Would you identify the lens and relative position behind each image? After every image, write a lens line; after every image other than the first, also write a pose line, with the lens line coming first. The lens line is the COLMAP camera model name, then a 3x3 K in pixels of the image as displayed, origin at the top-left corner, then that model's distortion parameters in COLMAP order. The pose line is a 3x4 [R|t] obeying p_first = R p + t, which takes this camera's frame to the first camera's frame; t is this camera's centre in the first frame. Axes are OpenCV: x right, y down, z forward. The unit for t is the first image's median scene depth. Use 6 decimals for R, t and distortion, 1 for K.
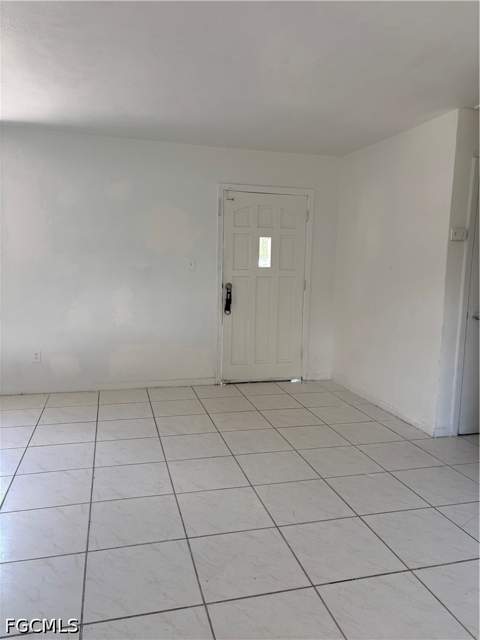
lens RADIAL K [[482.1, 0, 240.0], [0, 482.1, 320.0], [0, 0, 1]] dist [0.039609, -0.040471]
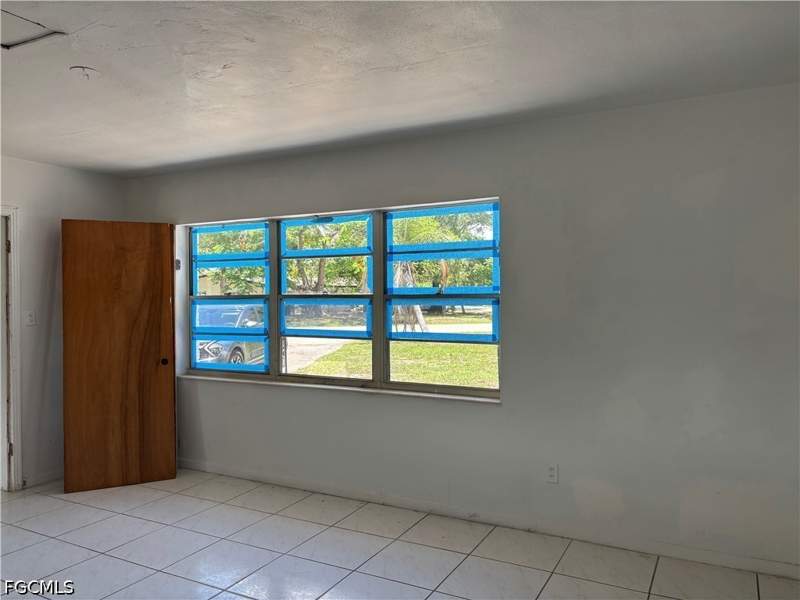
lens RADIAL K [[602.6, 0, 397.6], [0, 602.6, 295.6], [0, 0, 1]] dist [0.039609, -0.040471]
pose [[0.718931, -0.030412, -0.694415, -0.016834], [-0.060799, 0.992462, -0.106411, -0.051342], [0.692417, 0.118722, 0.711663, 0.267732]]
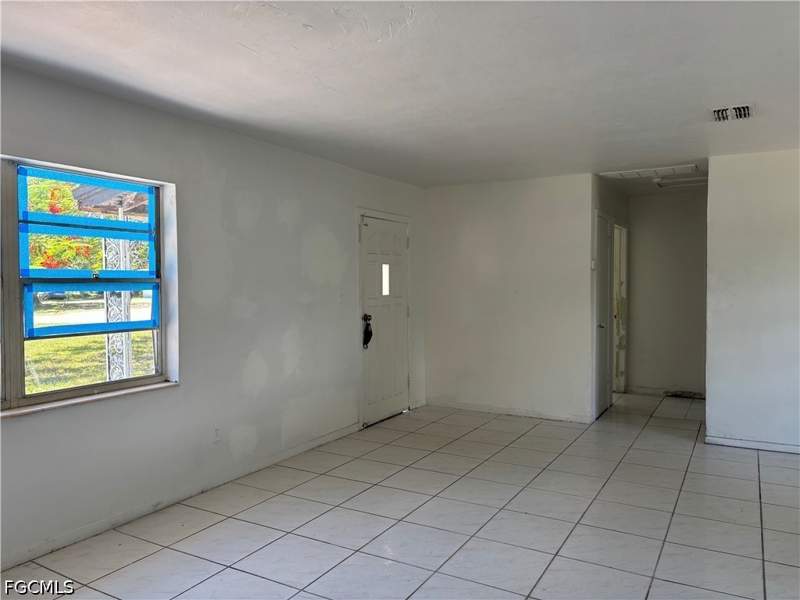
lens RADIAL K [[602.6, 0, 397.6], [0, 602.6, 295.6], [0, 0, 1]] dist [0.039609, -0.040471]
pose [[0.710329, -0.043306, 0.702536, -0.791566], [0.107496, 0.993071, -0.047474, -0.052055], [-0.695613, 0.109242, 0.710063, 0.144895]]
